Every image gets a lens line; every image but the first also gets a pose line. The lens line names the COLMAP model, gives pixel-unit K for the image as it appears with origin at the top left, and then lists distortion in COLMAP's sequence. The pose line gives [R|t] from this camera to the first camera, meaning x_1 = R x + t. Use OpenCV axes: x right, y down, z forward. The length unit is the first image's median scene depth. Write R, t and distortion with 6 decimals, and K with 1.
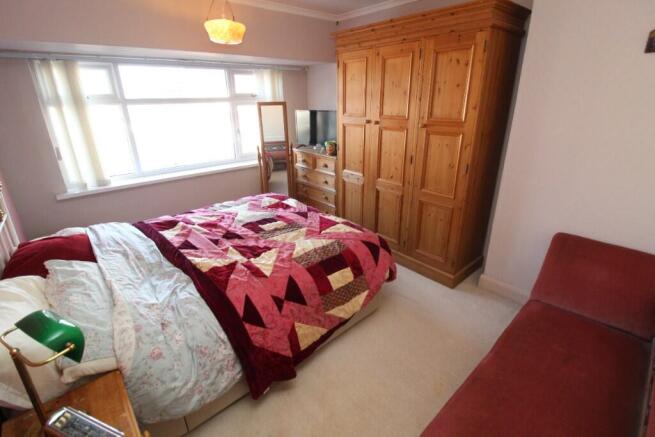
lens RADIAL K [[307.1, 0, 330.9], [0, 307.1, 217.2], [0, 0, 1]] dist [-0.001368, -0.000306]
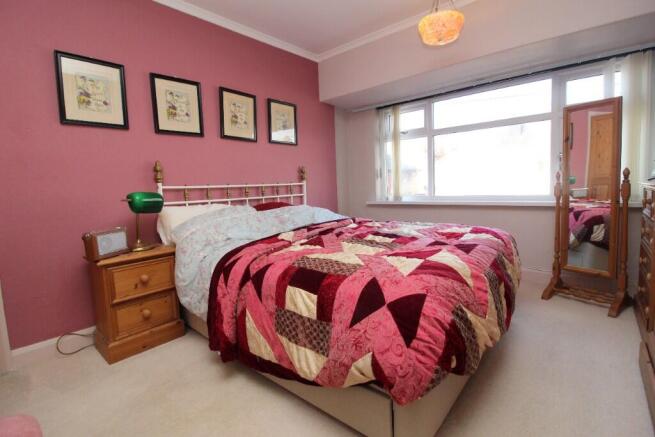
lens RADIAL K [[307.1, 0, 331.5], [0, 307.1, 211.7], [0, 0, 1]] dist [-0.001368, -0.000306]
pose [[0.113483, 0.081666, -0.990178, 0.472470], [-0.330425, 0.942988, 0.039905, -0.023263], [0.936985, 0.322651, 0.133997, 0.630960]]
